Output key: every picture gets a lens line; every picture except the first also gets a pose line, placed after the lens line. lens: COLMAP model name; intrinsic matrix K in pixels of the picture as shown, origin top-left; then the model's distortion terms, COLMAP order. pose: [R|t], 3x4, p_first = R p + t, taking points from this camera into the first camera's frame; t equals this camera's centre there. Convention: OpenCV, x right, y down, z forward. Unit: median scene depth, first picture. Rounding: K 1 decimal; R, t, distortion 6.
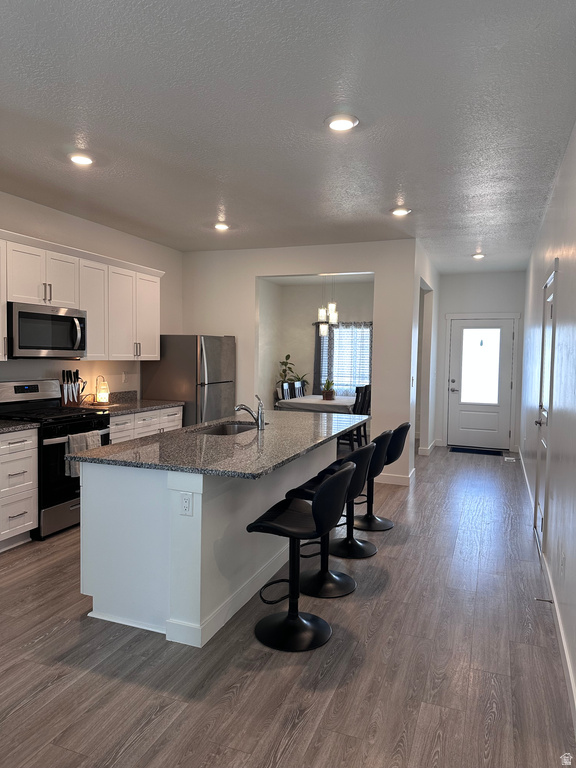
lens RADIAL K [[538.7, 0, 286.2], [0, 538.7, 382.7], [0, 0, 1]] dist [0.054039, -0.055963]
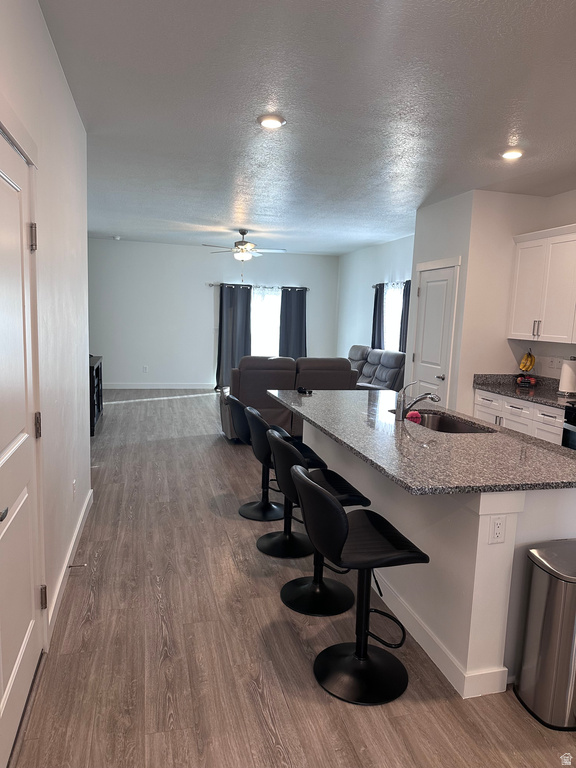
lens RADIAL K [[538.7, 0, 292.8], [0, 538.7, 386.2], [0, 0, 1]] dist [0.054039, -0.055963]
pose [[-0.806493, 0.026269, -0.590660, 0.366737], [-0.088869, 0.982277, 0.165028, -0.054606], [0.584527, 0.185585, -0.789865, 0.975271]]
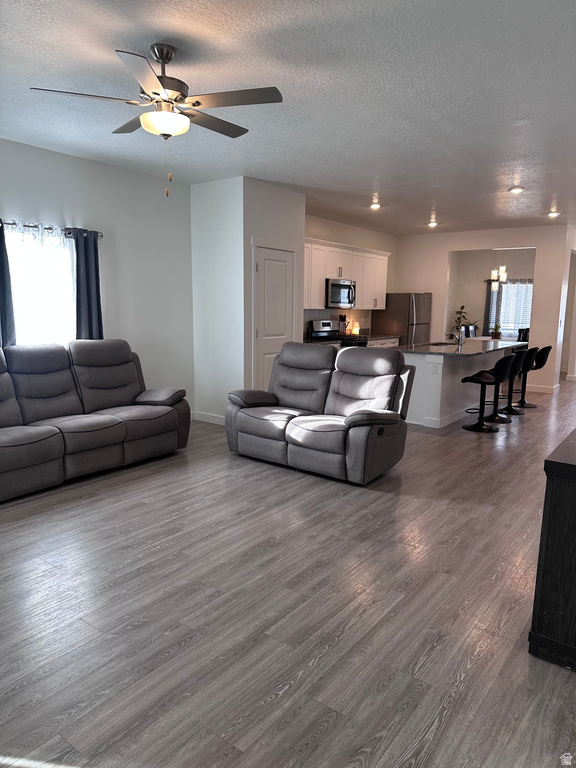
lens RADIAL K [[538.7, 0, 292.1], [0, 538.7, 387.5], [0, 0, 1]] dist [0.054039, -0.055963]
pose [[0.964014, 0.035081, -0.263526, -0.069638], [-0.009943, 0.995320, 0.096125, 0.036550], [0.265665, -0.090046, 0.959851, -0.607759]]
